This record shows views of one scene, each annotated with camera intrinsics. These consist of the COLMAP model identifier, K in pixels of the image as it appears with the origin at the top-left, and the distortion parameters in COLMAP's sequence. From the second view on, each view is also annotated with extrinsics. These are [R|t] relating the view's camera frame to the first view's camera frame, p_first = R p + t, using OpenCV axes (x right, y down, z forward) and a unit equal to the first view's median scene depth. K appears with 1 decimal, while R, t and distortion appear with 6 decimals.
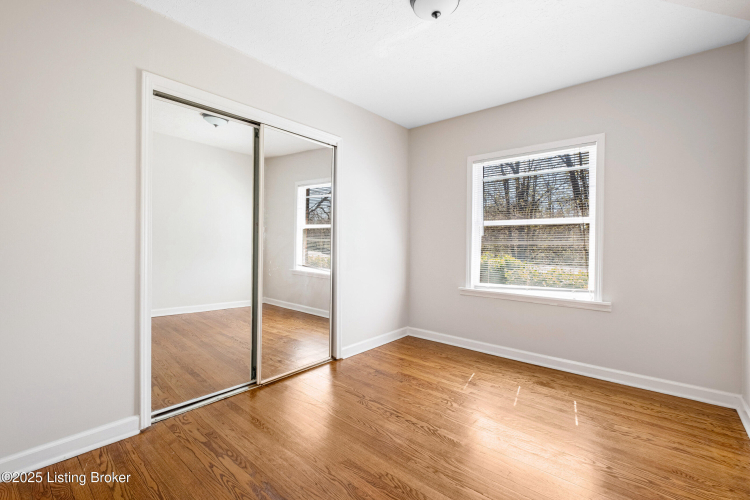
lens RADIAL K [[325.5, 0, 372.1], [0, 325.5, 248.6], [0, 0, 1]] dist [-0.000954, -0.001439]
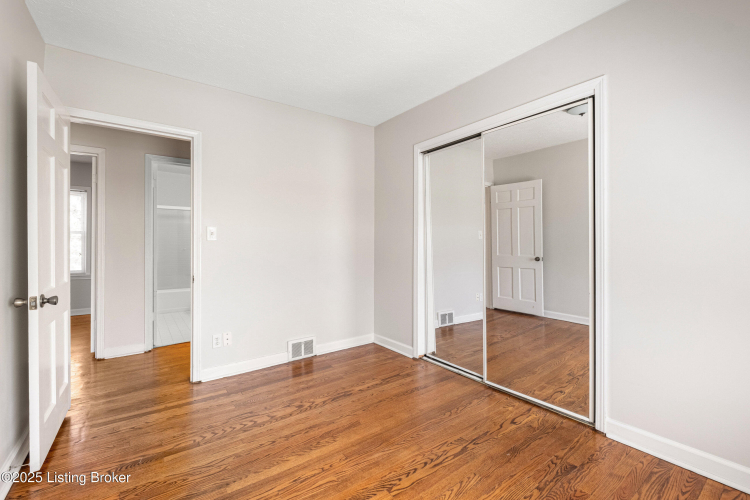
lens RADIAL K [[325.5, 0, 375.2], [0, 325.5, 246.0], [0, 0, 1]] dist [-0.000954, -0.001439]
pose [[-0.219148, -0.003660, -0.975685, 0.709882], [-0.011963, 0.999928, -0.001064, -0.010924], [0.975618, 0.011439, -0.219176, 0.842385]]
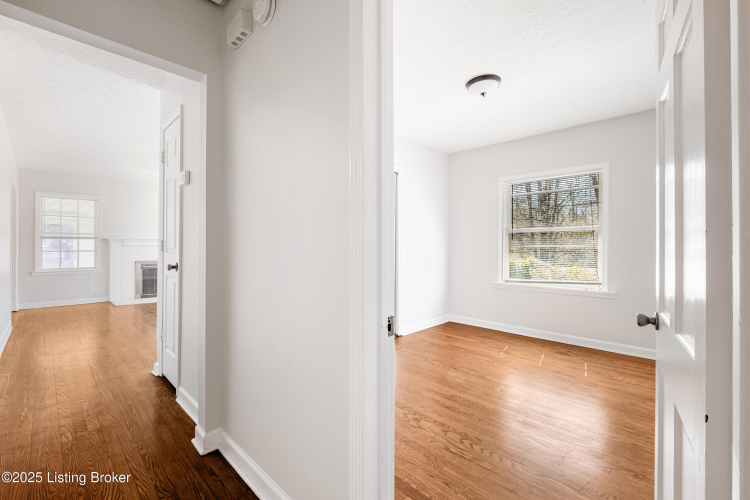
lens RADIAL K [[320.8, 0, 371.8], [0, 320.8, 246.2], [0, 0, 1]] dist [-0.001063, -0.001289]
pose [[0.998049, -0.000785, -0.062424, -0.156633], [-0.000236, 0.999866, -0.016347, 0.003258], [0.062429, 0.016330, 0.997916, -0.343575]]
